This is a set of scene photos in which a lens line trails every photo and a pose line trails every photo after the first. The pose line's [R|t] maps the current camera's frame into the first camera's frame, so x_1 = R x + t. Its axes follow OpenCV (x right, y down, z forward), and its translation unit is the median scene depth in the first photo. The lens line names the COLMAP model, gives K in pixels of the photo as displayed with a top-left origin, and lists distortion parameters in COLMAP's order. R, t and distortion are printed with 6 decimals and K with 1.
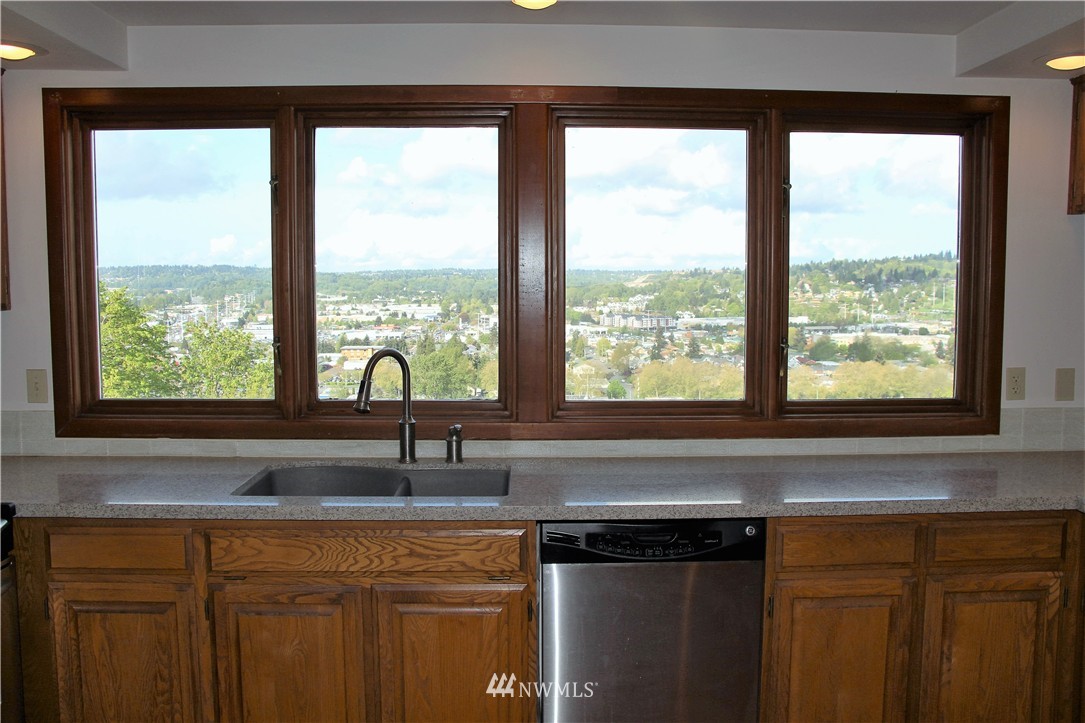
lens RADIAL K [[924.0, 0, 550.8], [0, 924.0, 361.1], [0, 0, 1]] dist [-0.124887, 0.025419]
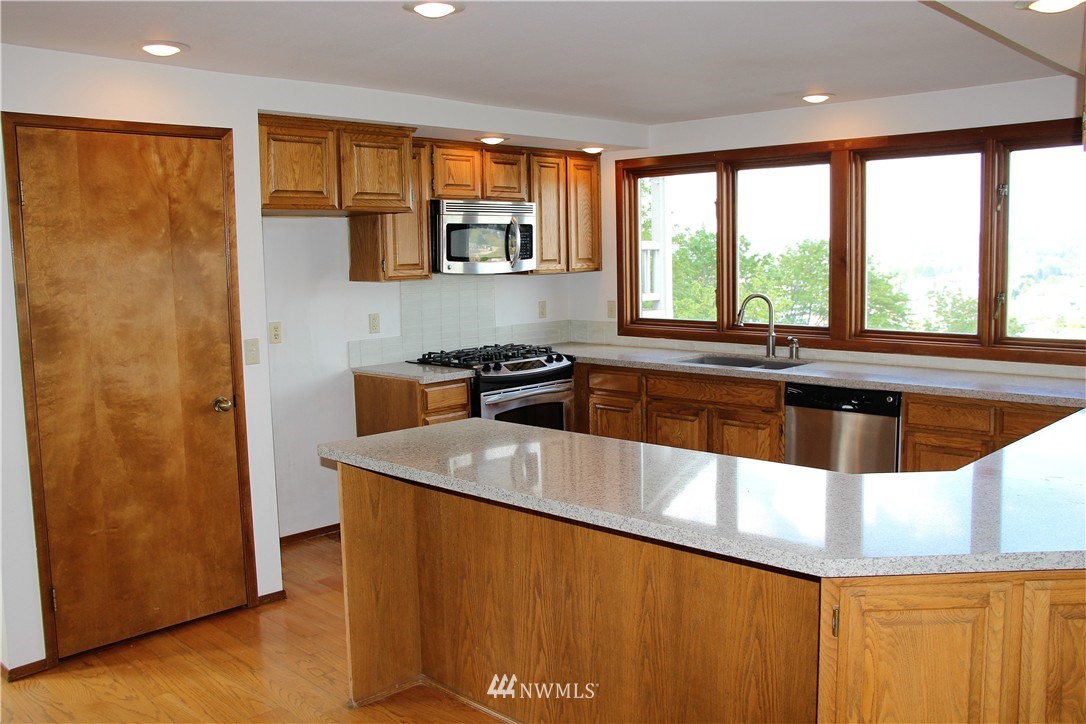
lens RADIAL K [[924.8, 0, 541.7], [0, 924.8, 361.6], [0, 0, 1]] dist [-0.124887, 0.025419]
pose [[0.689765, 0.067624, -0.720869, 0.840471], [-0.044372, 0.997705, 0.051137, 0.046922], [0.722673, -0.003286, 0.691183, -0.562998]]
